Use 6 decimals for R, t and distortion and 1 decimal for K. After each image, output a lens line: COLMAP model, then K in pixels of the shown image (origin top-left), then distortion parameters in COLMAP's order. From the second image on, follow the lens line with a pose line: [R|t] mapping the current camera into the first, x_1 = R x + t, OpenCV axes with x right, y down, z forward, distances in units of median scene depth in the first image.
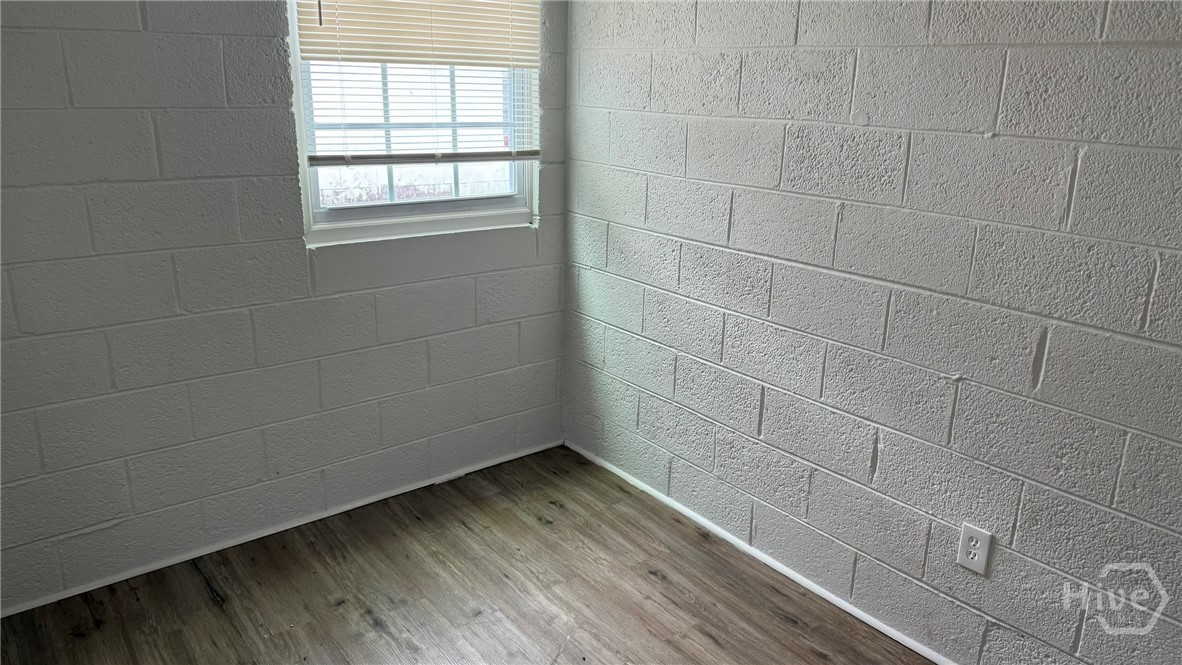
lens RADIAL K [[823.5, 0, 591.0], [0, 823.5, 332.5], [0, 0, 1]] dist [0.000063, -0.004150]
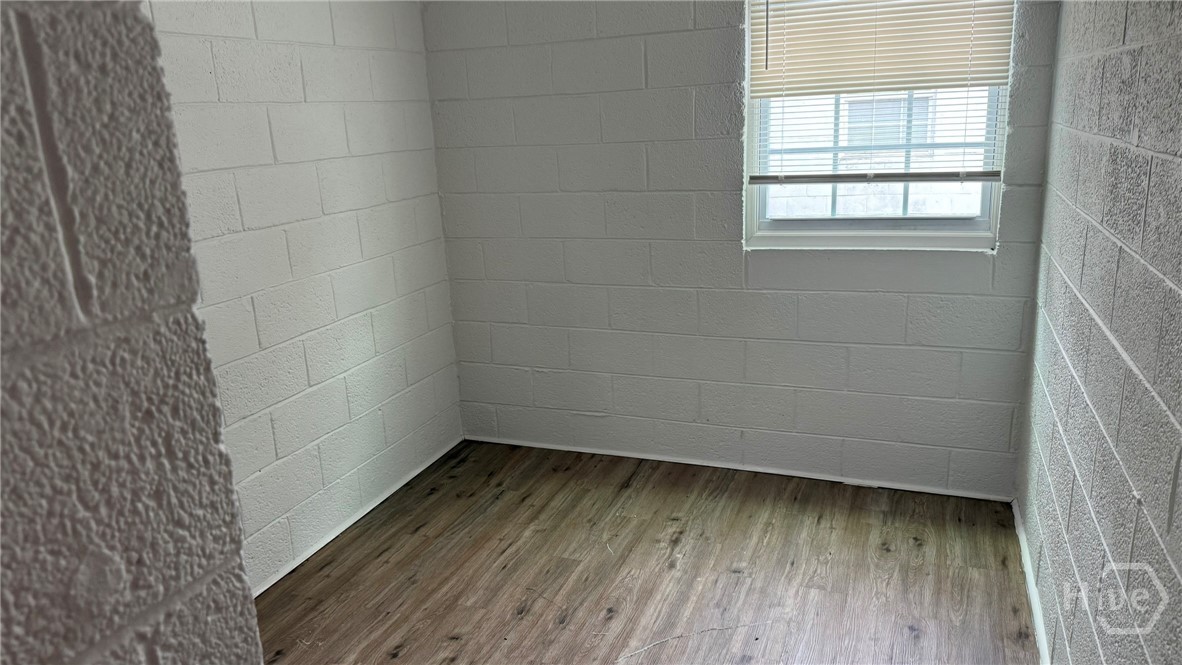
lens RADIAL K [[866.7, 0, 596.1], [0, 866.7, 342.2], [0, 0, 1]] dist [0.122824, -0.129979]
pose [[0.467808, 0.183892, -0.864488, 0.694043], [-0.192742, 0.975800, 0.103270, -0.055997], [0.862558, 0.118313, 0.491931, 0.165306]]
